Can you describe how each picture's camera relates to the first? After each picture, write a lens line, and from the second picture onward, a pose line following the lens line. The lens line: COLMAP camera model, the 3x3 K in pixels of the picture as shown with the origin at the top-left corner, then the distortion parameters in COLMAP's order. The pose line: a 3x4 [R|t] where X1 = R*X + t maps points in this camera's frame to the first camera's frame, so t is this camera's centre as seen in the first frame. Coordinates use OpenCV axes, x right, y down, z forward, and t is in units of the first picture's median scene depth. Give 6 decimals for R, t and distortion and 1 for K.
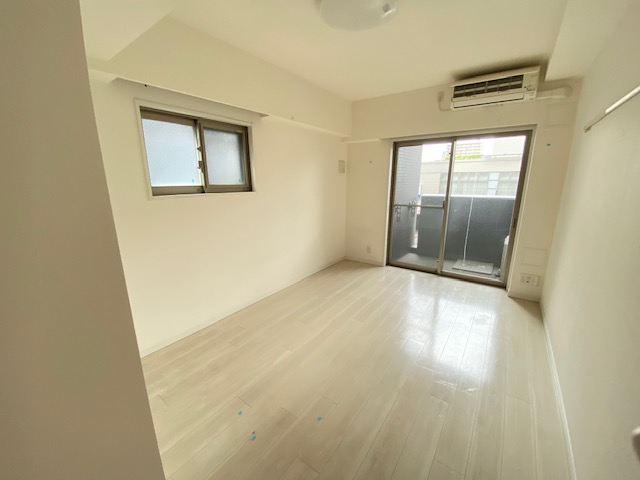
lens RADIAL K [[258.0, 0, 318.7], [0, 258.0, 242.5], [0, 0, 1]] dist [0.039480, -0.031000]
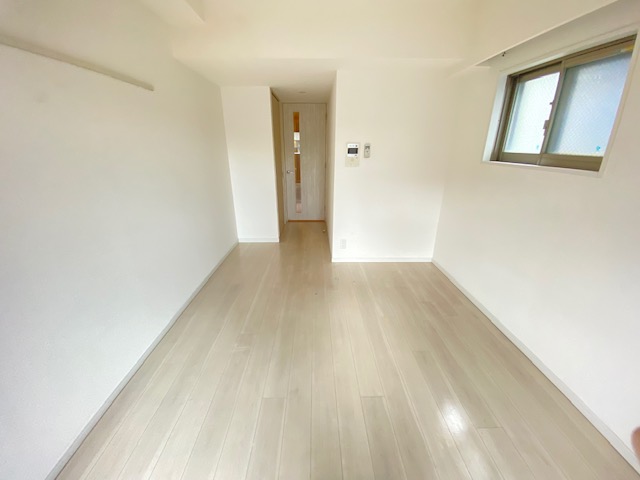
lens RADIAL K [[258.0, 0, 318.7], [0, 258.0, 242.5], [0, 0, 1]] dist [0.039480, -0.031000]
pose [[-0.807438, 0.210568, -0.551094, 0.474057], [-0.136925, 0.841737, 0.522236, -0.268470], [0.573842, 0.497131, -0.650819, 1.087845]]
